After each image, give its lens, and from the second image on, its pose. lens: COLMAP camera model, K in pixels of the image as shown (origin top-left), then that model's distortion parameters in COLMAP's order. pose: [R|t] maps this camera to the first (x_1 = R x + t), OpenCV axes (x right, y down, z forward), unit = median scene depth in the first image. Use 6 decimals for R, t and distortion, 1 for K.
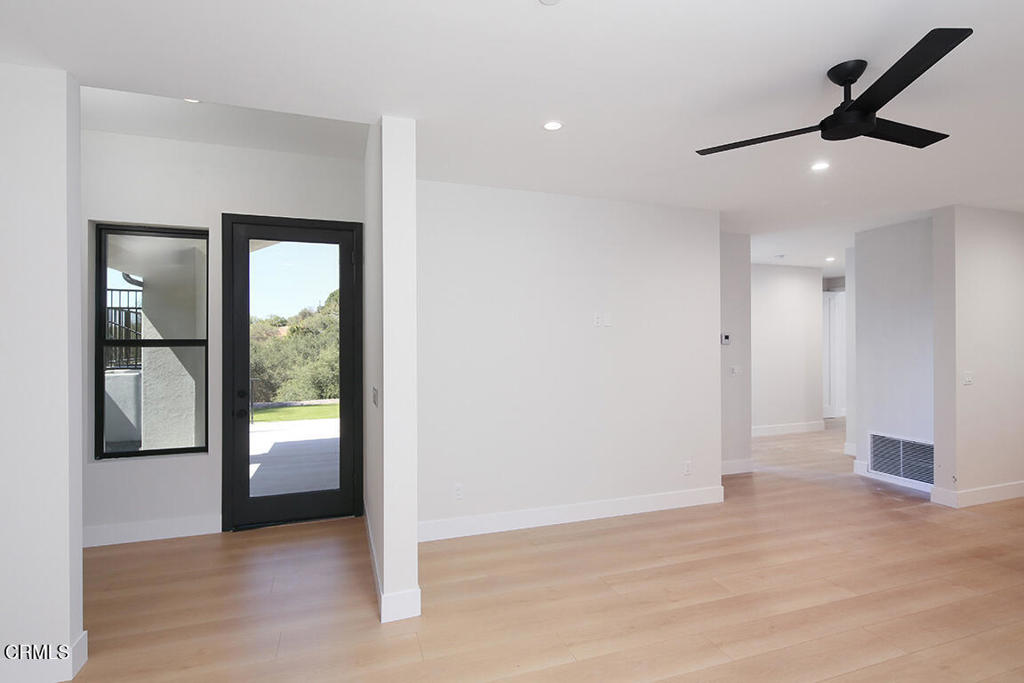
lens RADIAL K [[508.1, 0, 512.0], [0, 508.1, 341.5], [0, 0, 1]] dist [0.022996, -0.015762]
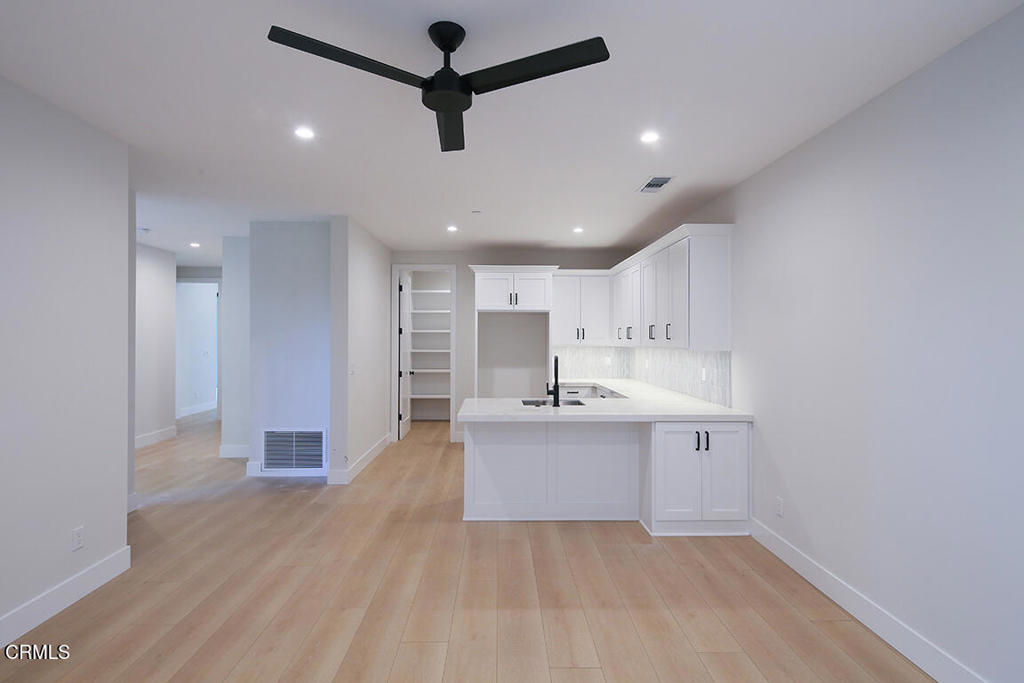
lens RADIAL K [[500.8, 0, 500.6], [0, 500.8, 338.3], [0, 0, 1]] dist [0.022402, -0.000001]
pose [[0.316092, 0.006308, 0.948708, -0.074935], [-0.008260, 0.999958, -0.003896, 0.004020], [-0.948693, -0.006605, 0.316131, 0.301683]]
